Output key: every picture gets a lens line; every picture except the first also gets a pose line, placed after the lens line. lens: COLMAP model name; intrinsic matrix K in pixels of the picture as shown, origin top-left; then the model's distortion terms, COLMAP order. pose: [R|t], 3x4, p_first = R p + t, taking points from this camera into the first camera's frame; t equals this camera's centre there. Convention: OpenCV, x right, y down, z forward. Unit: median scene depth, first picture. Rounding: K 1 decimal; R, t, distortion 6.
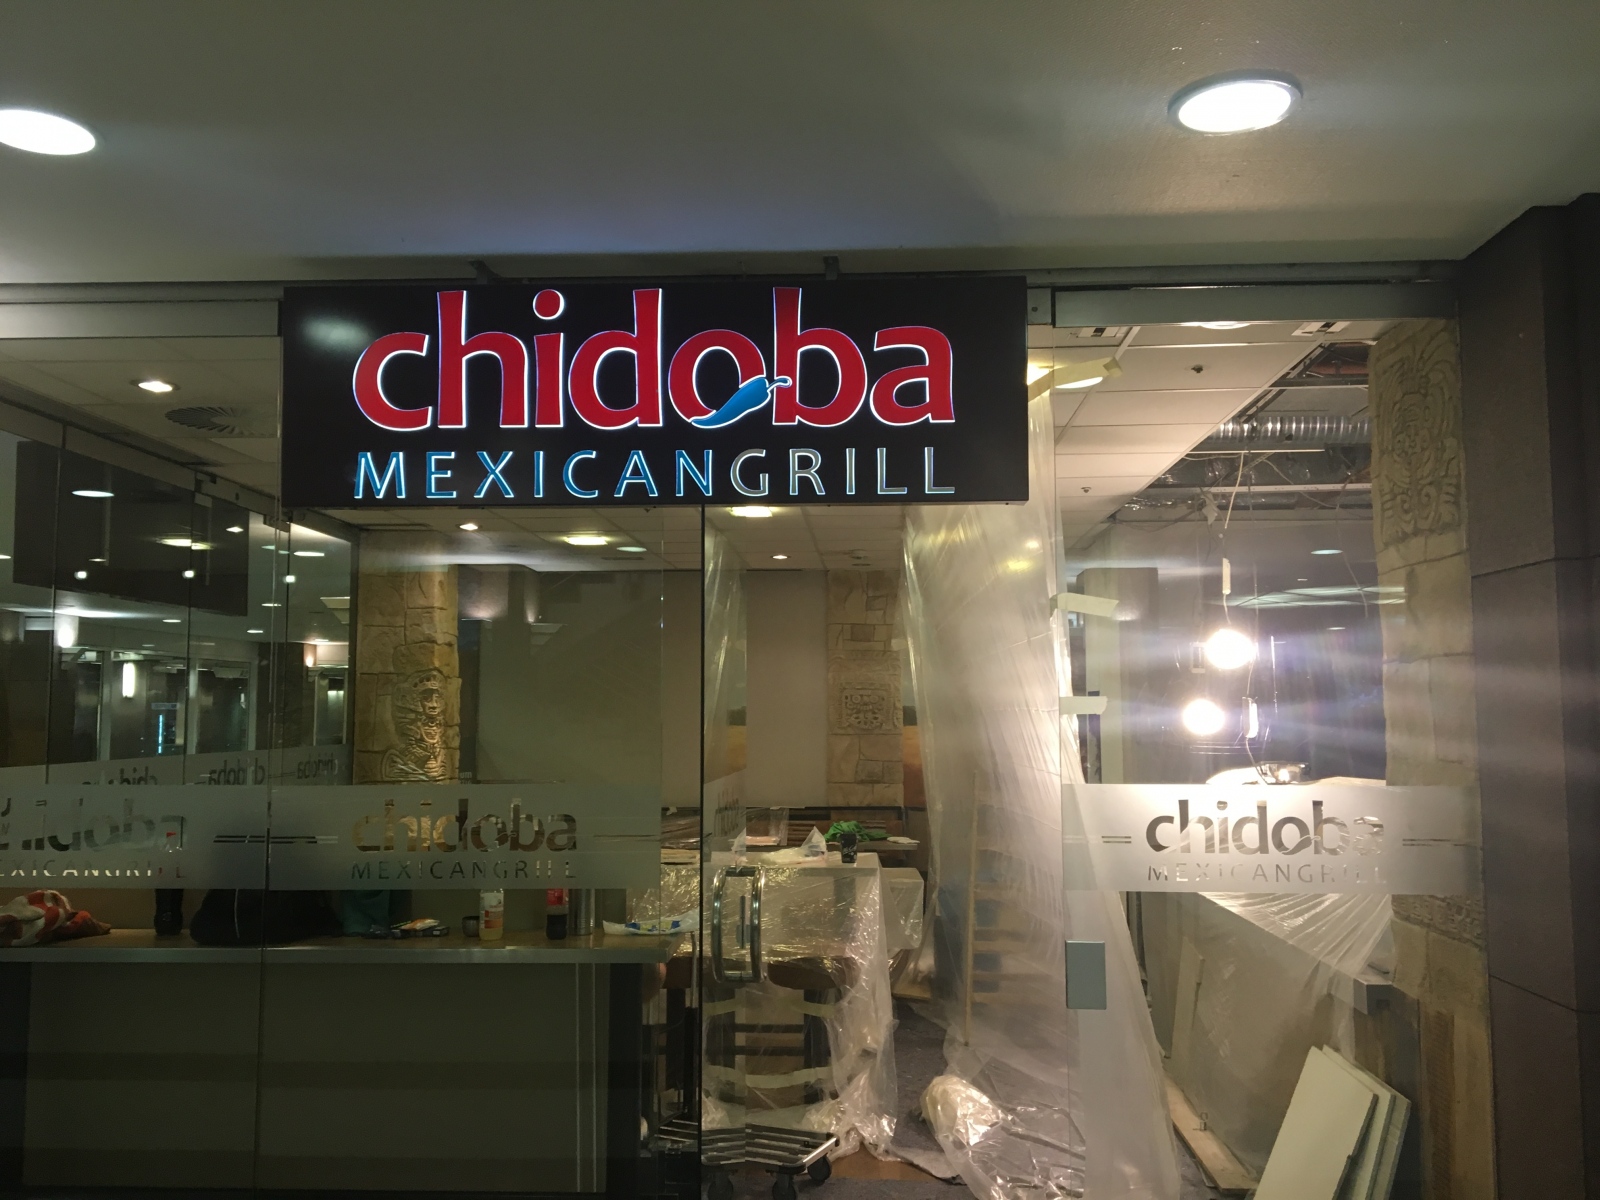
lens RADIAL K [[1331.1, 0, 794.1], [0, 1331.1, 601.9], [0, 0, 1]] dist [0.123421, -0.256255]
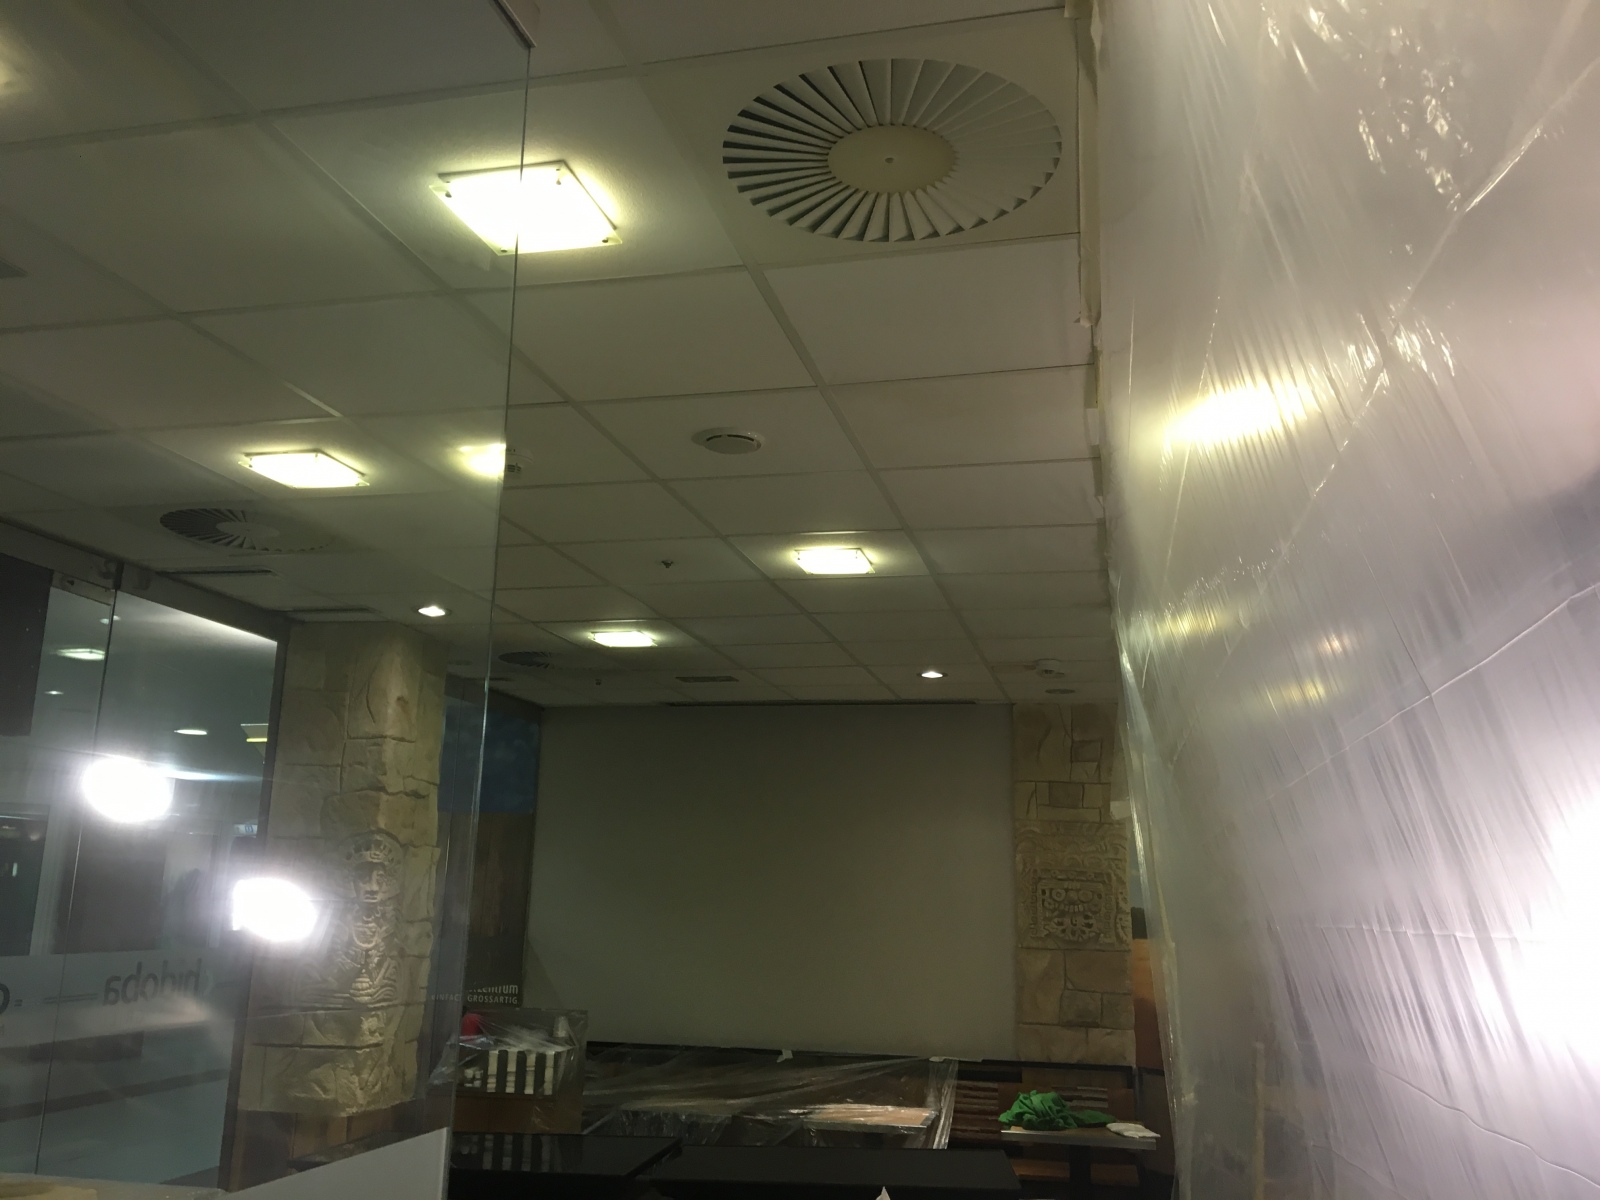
lens RADIAL K [[1334.4, 0, 794.2], [0, 1334.4, 600.1], [0, 0, 1]] dist [0.092844, -0.167606]
pose [[0.984053, -0.014580, -0.177275, 0.043091], [-0.010411, 0.990206, -0.139229, 0.024728], [0.177568, 0.138854, 0.974263, 0.339942]]
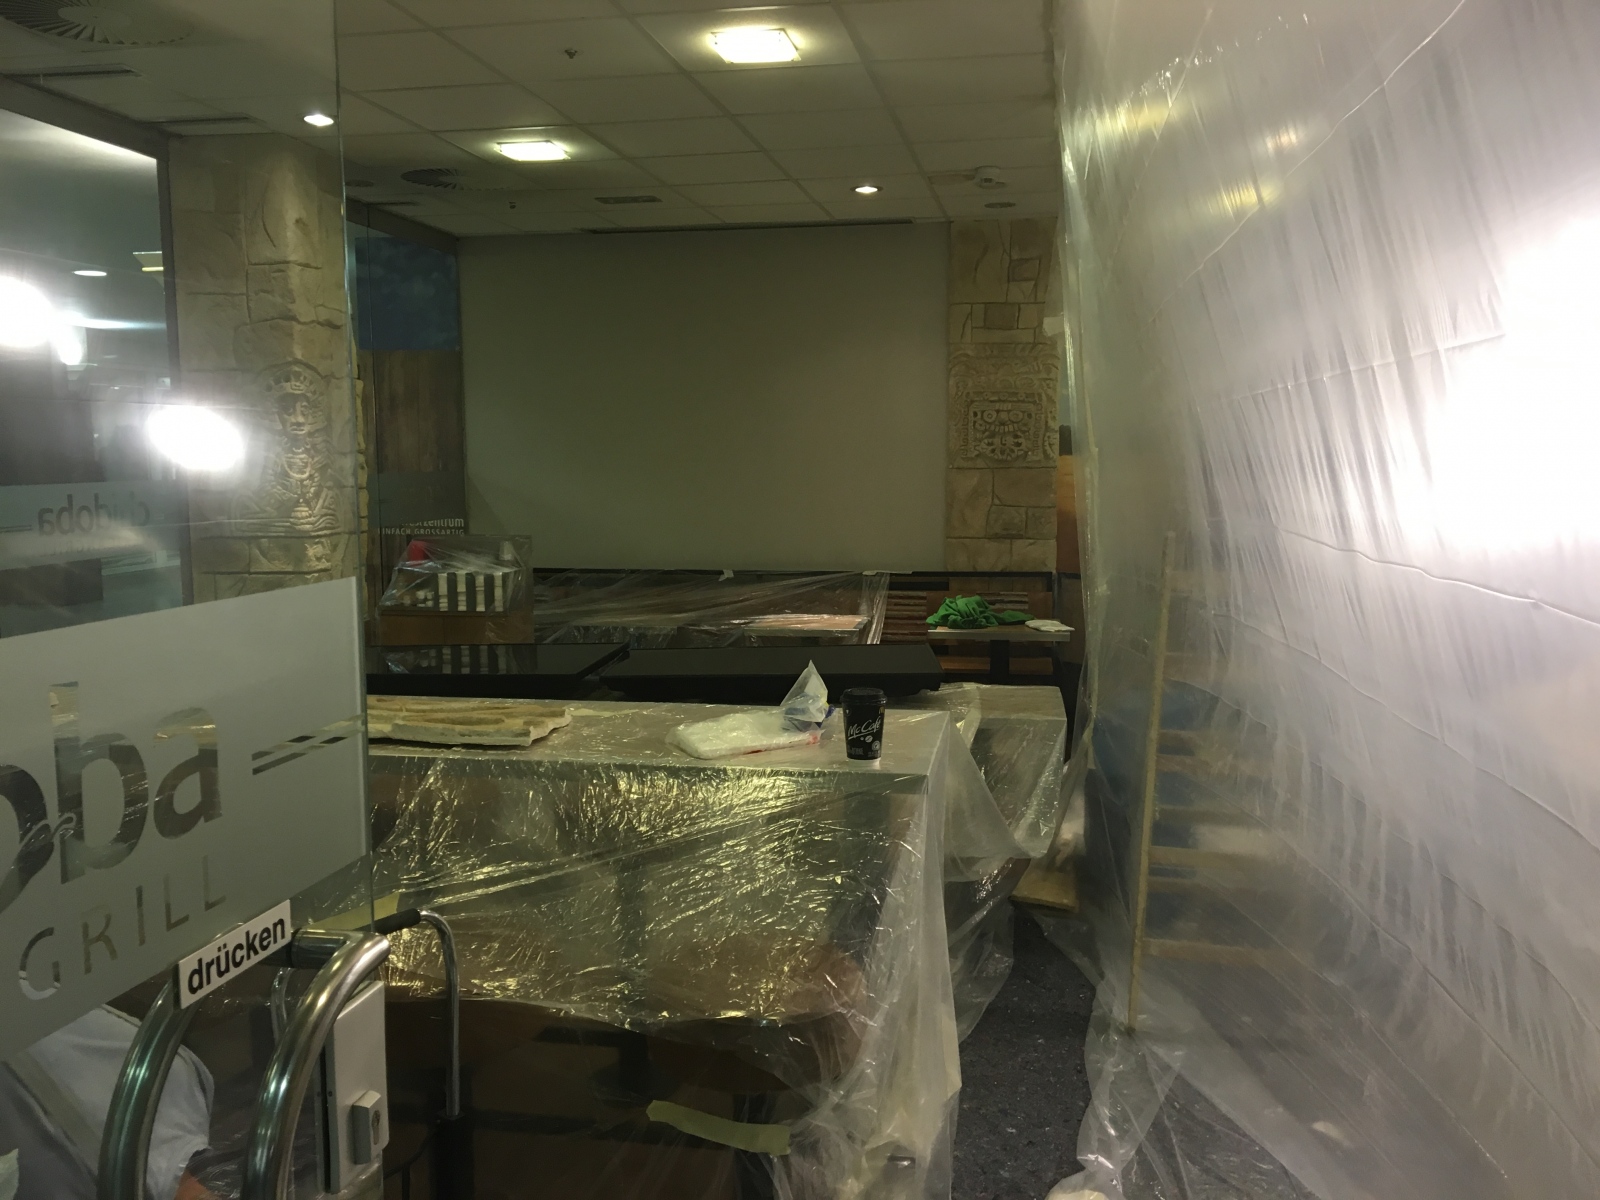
lens RADIAL K [[1331.1, 0, 794.1], [0, 1331.1, 601.9], [0, 0, 1]] dist [0.123421, -0.256255]
pose [[0.991004, 0.012601, -0.133241, 0.045450], [0.013818, 0.980604, 0.195512, 0.035297], [0.133120, -0.195594, 0.971608, 0.347220]]
